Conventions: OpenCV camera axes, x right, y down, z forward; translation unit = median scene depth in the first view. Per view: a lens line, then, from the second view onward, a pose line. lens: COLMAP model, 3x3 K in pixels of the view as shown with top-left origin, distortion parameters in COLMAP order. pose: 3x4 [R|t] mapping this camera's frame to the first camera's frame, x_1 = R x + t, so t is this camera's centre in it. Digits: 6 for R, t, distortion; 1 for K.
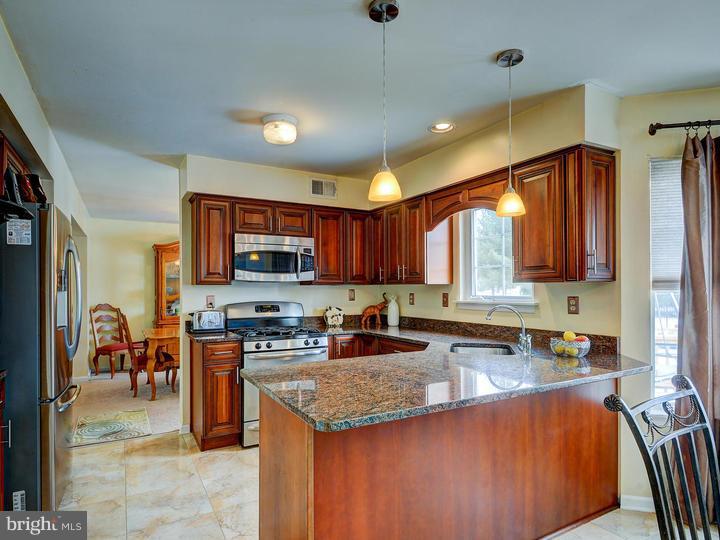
lens RADIAL K [[411.4, 0, 343.2], [0, 411.4, 283.7], [0, 0, 1]] dist [0.004457, 0.000002]
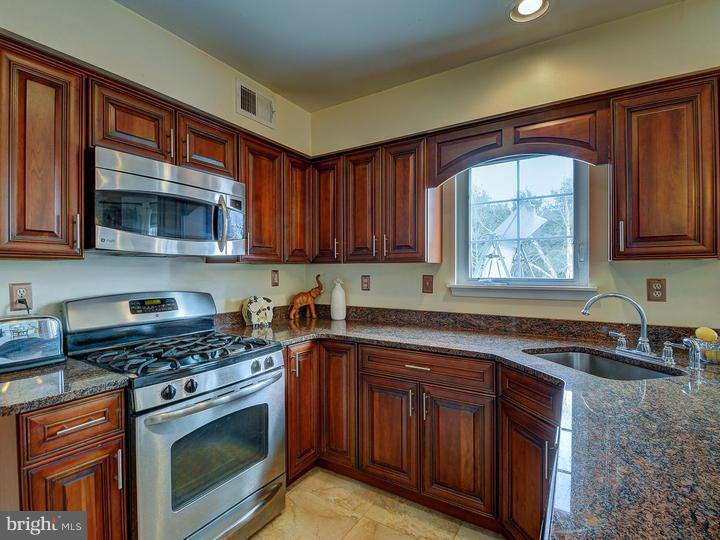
lens RADIAL K [[359.8, 0, 345.5], [0, 359.8, 271.5], [0, 0, 1]] dist [0.000558, -0.000707]
pose [[0.880485, -0.000946, 0.474073, -0.195016], [-0.006135, 0.999892, 0.013390, 0.008473], [-0.474035, -0.014698, 0.880383, 0.483351]]
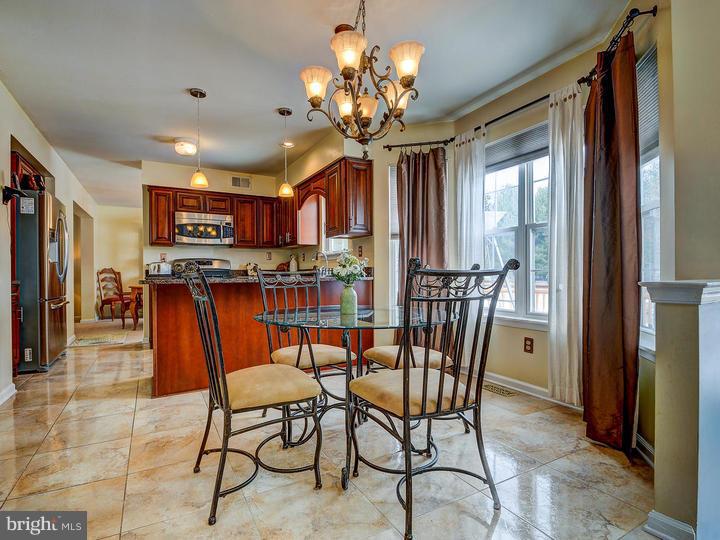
lens RADIAL K [[359.8, 0, 345.5], [0, 359.8, 271.5], [0, 0, 1]] dist [0.000558, -0.000707]
pose [[0.999993, -0.002233, 0.002908, 0.344152], [0.002201, 0.999936, 0.011084, 0.081884], [-0.002933, -0.011077, 0.999934, -0.327411]]
